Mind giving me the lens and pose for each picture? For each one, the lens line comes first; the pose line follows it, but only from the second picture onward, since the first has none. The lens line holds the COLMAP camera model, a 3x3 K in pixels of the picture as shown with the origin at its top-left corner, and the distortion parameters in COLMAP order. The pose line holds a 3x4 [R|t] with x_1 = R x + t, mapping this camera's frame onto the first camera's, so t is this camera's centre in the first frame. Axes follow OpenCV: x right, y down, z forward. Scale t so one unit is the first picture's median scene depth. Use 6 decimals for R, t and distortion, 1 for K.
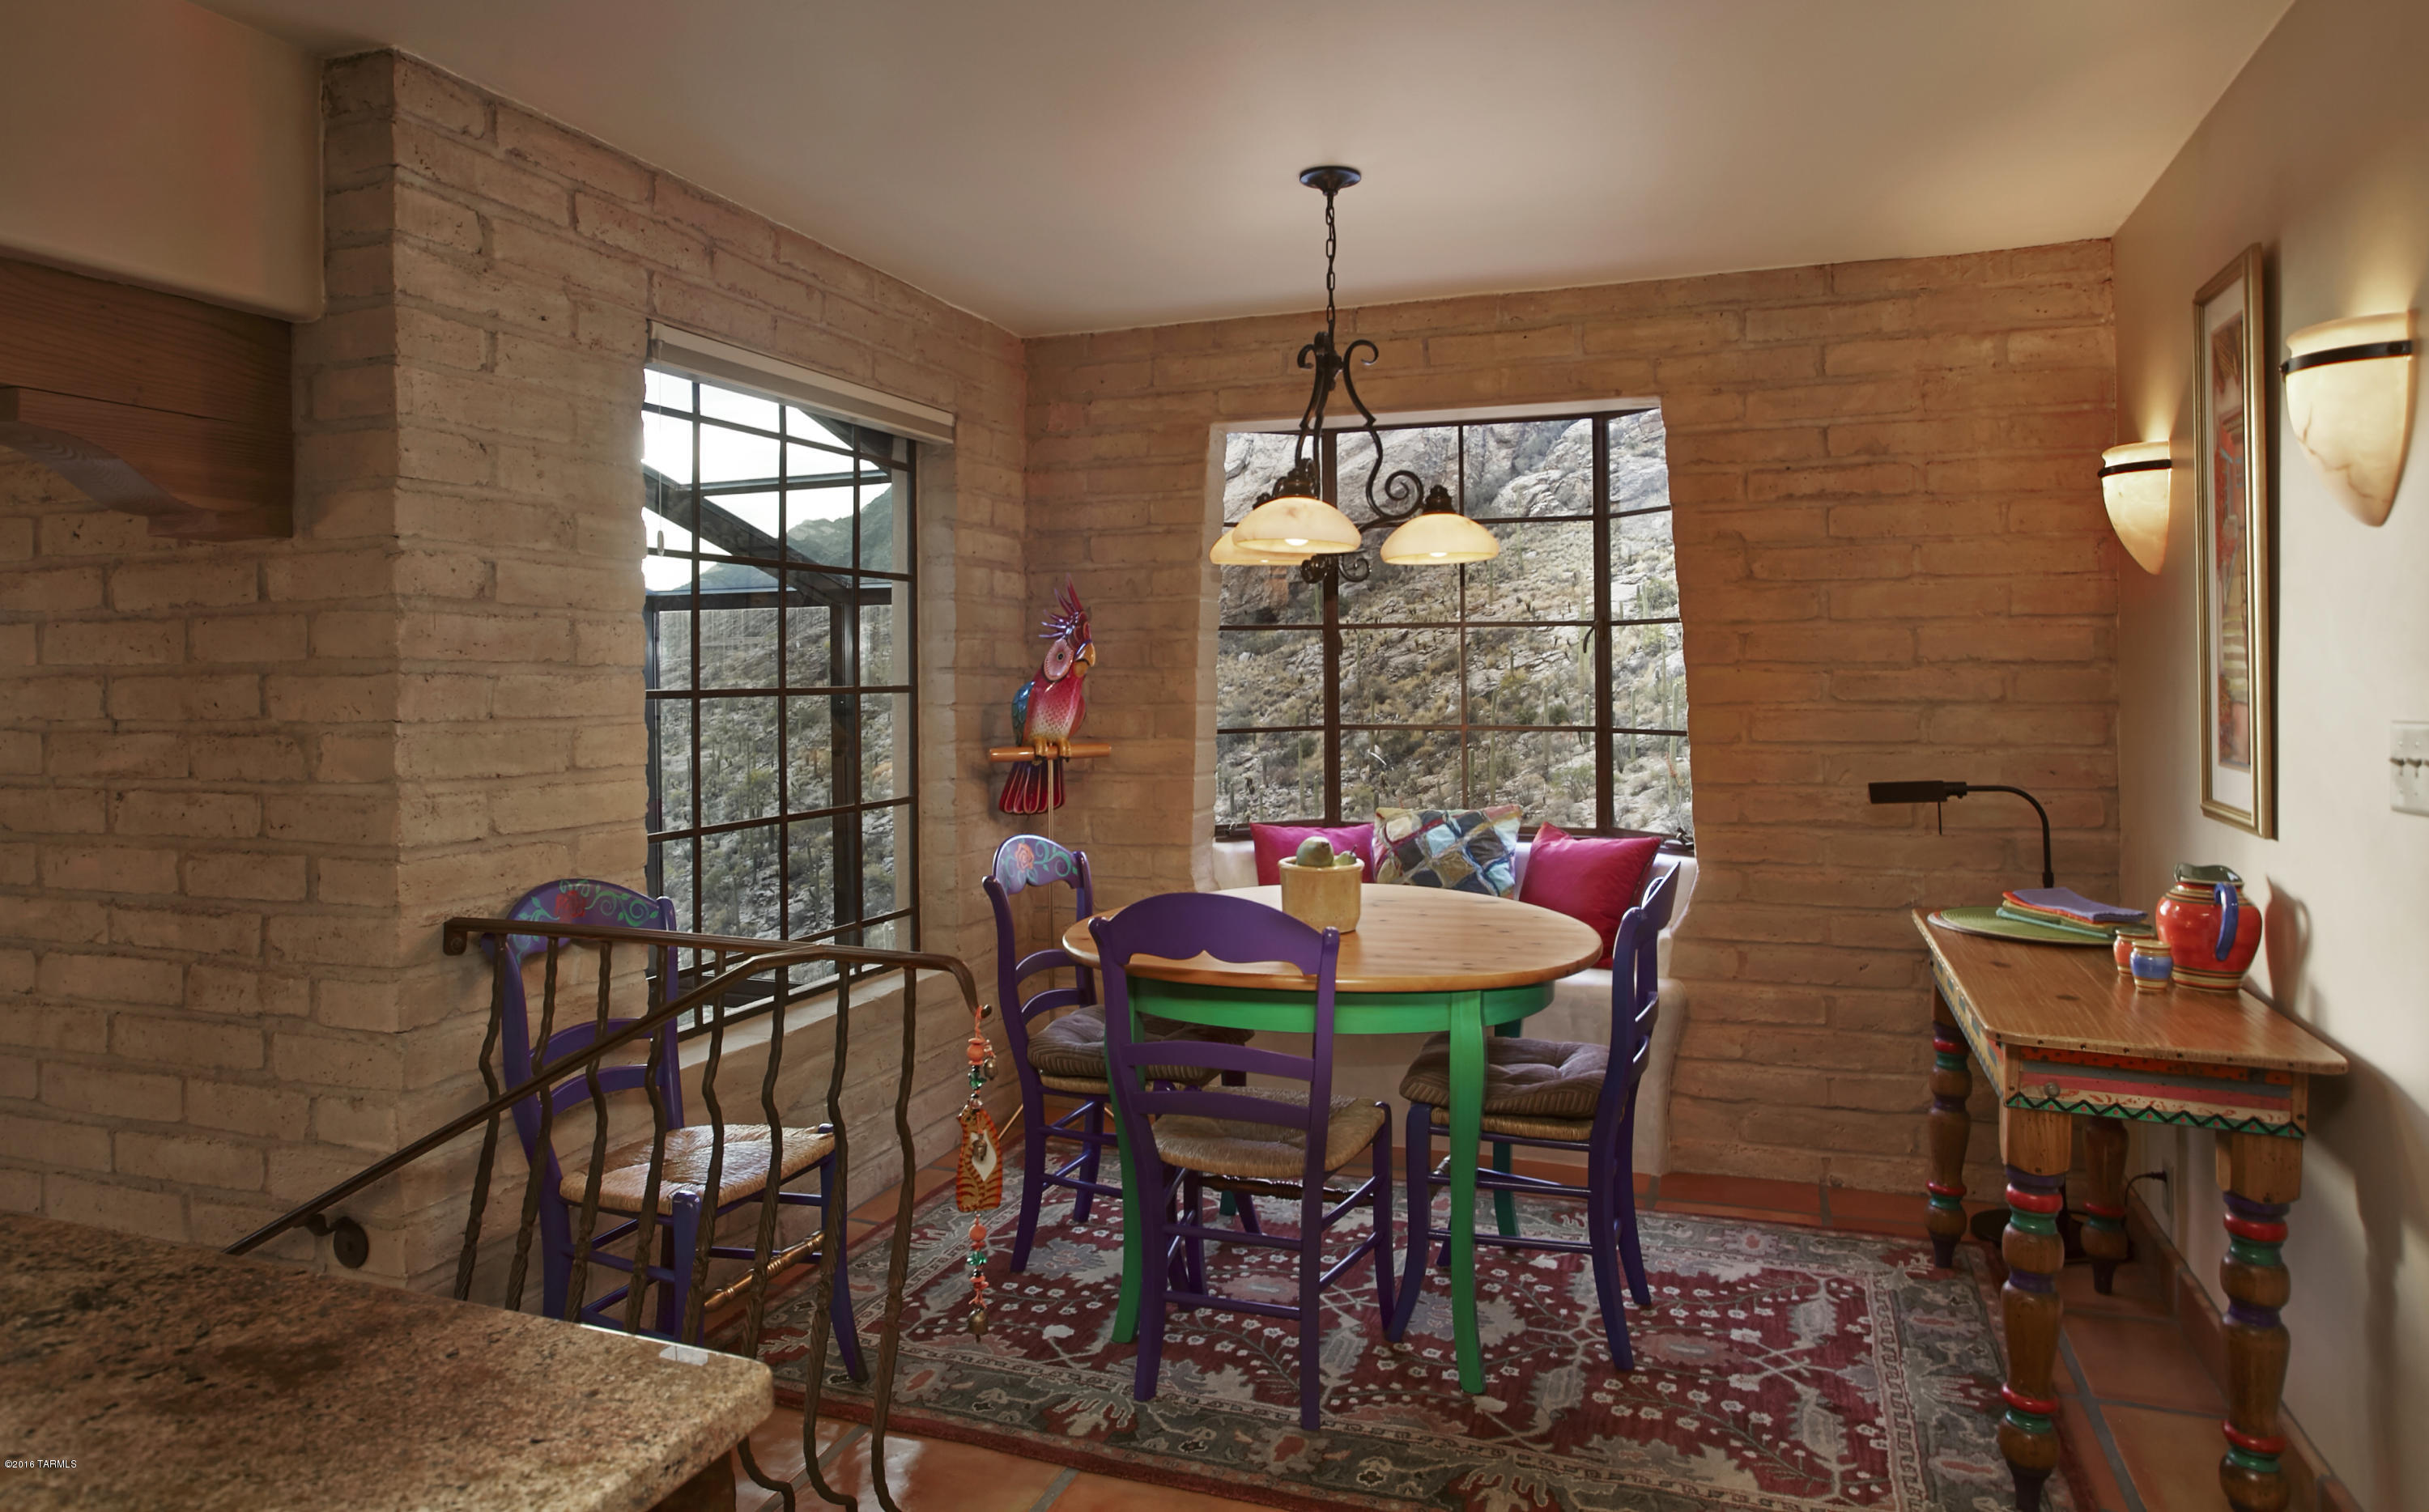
lens RADIAL K [[1523.4, 0, 1195.9], [0, 1523.4, 682.3], [0, 0, 1]] dist [-0.035374, 0.005520]
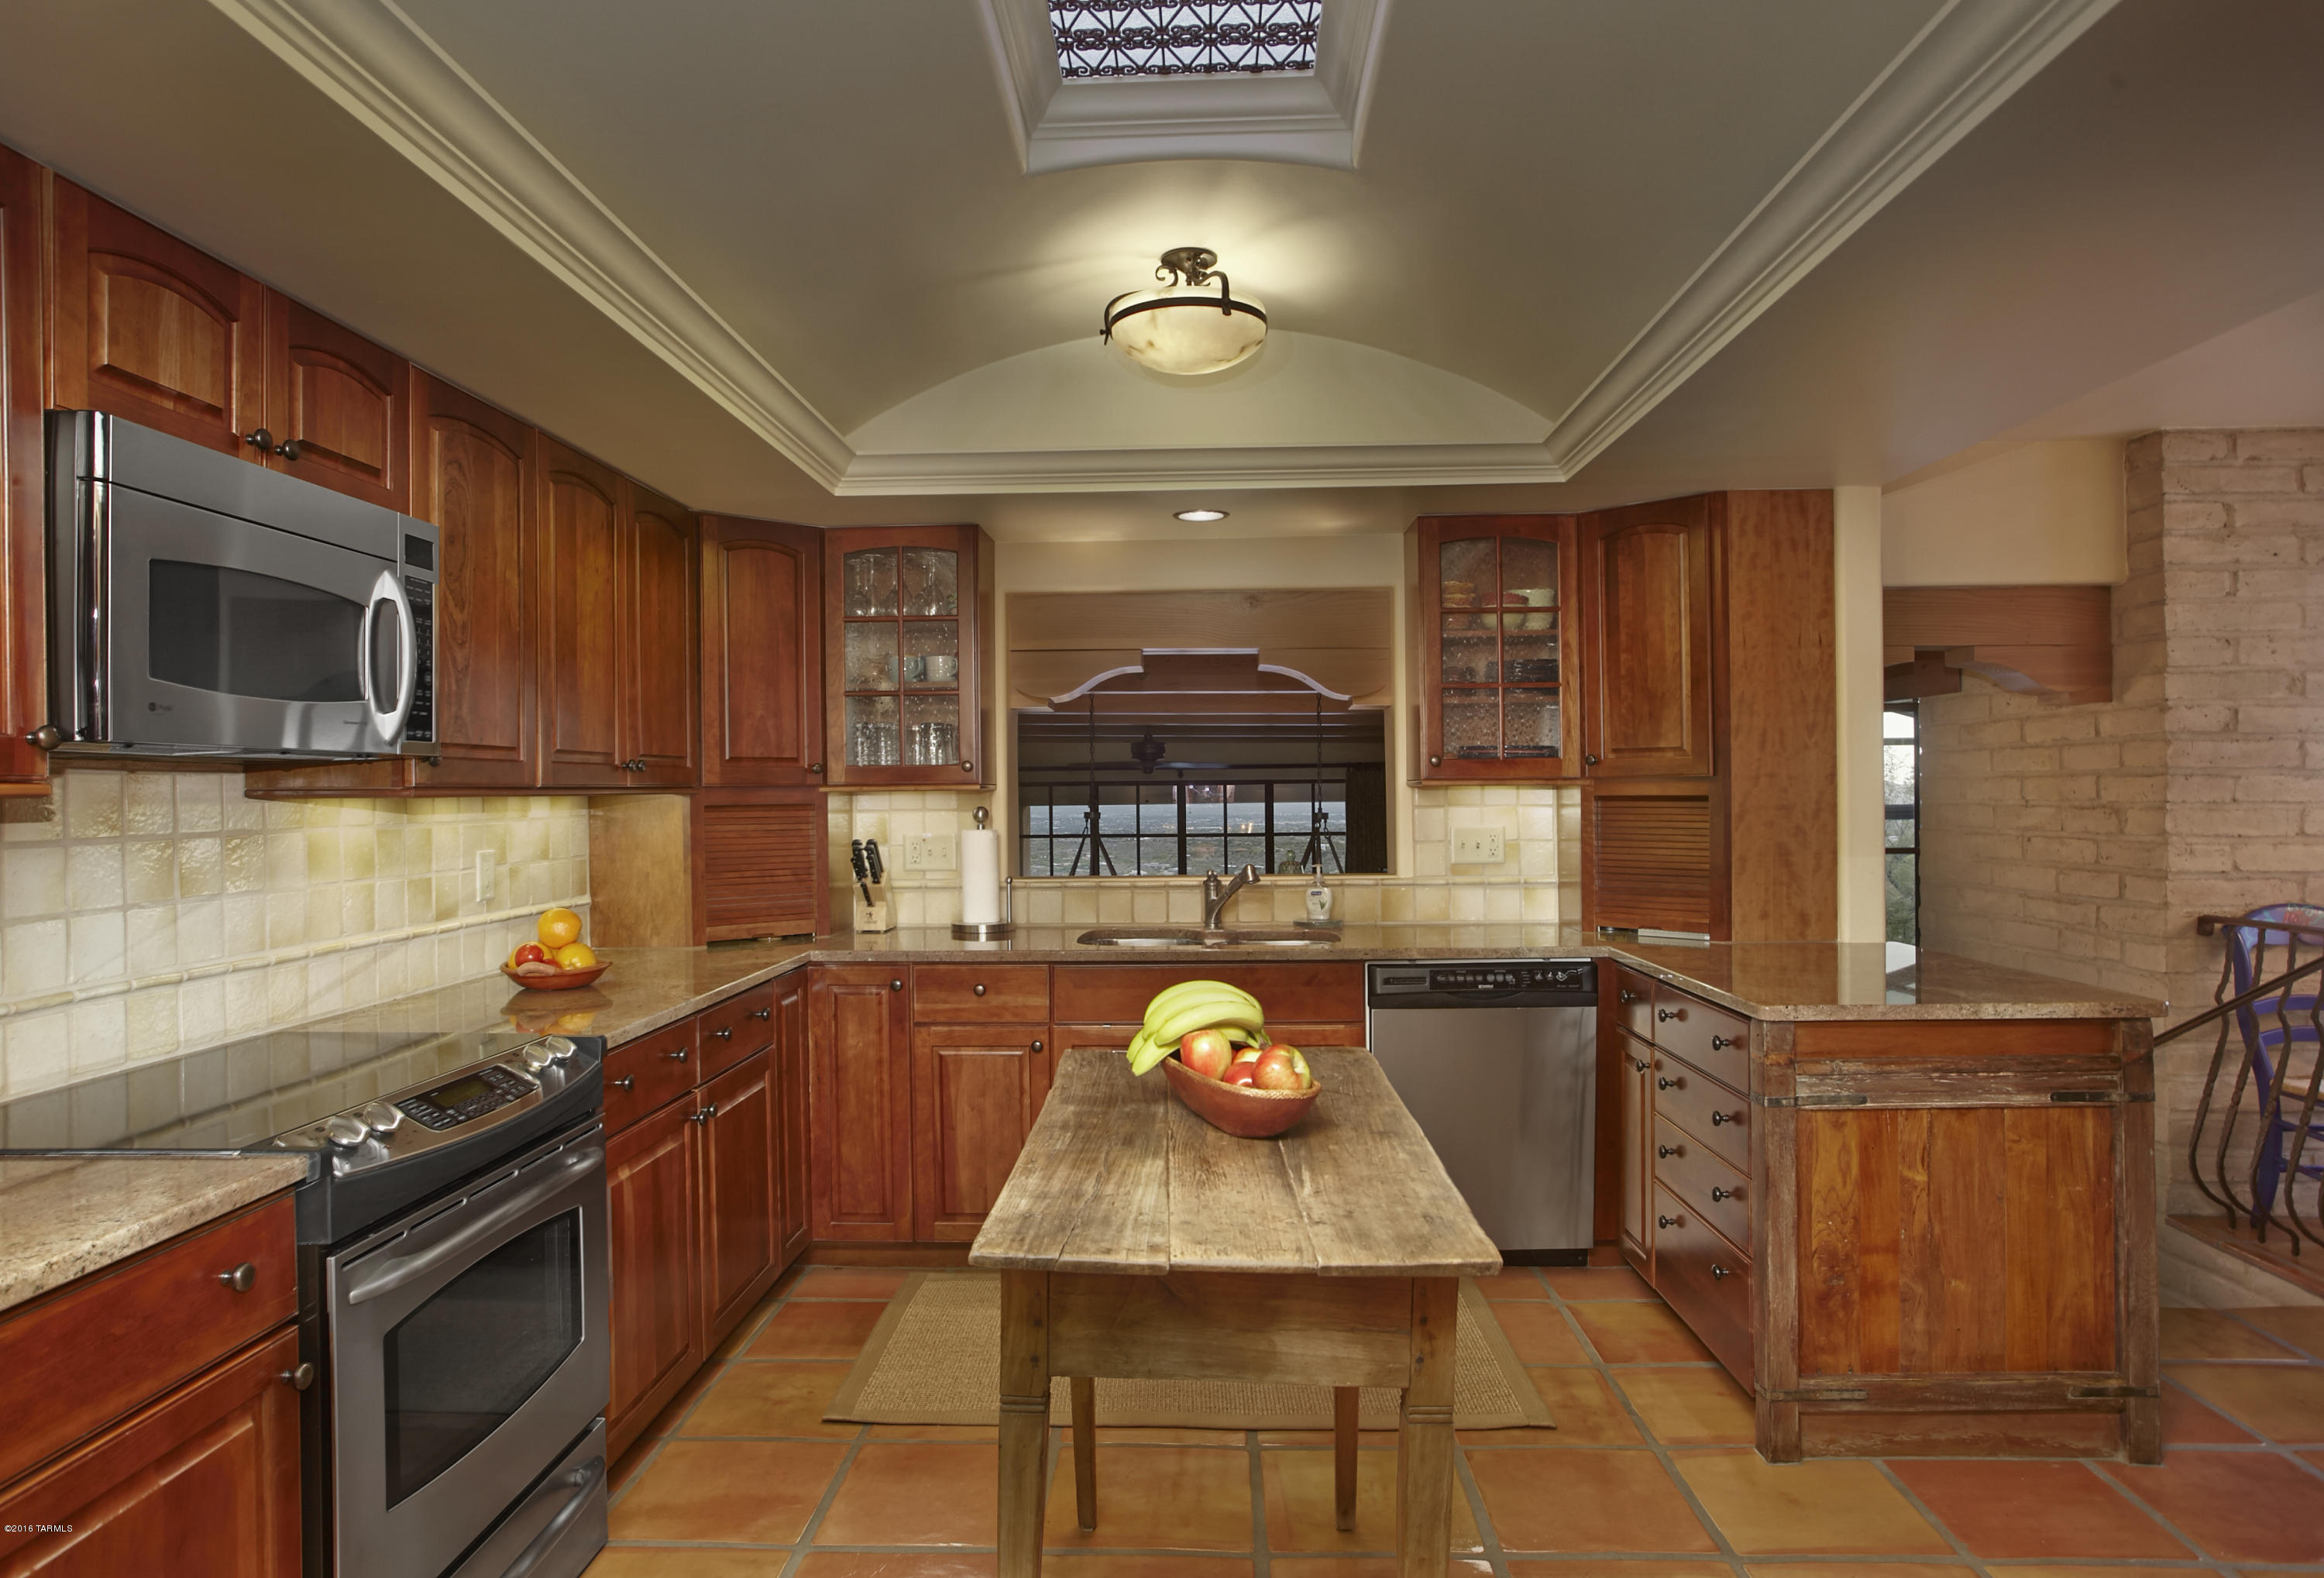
lens RADIAL K [[1376.7, 0, 1162.0], [0, 1376.7, 784.2], [0, 0, 1]] dist [-0.005953, -0.000777]
pose [[0.323088, 0.001997, -0.946367, 0.611766], [0.003082, 0.999990, 0.003162, -0.004018], [0.946364, -0.003939, 0.323079, -0.644137]]
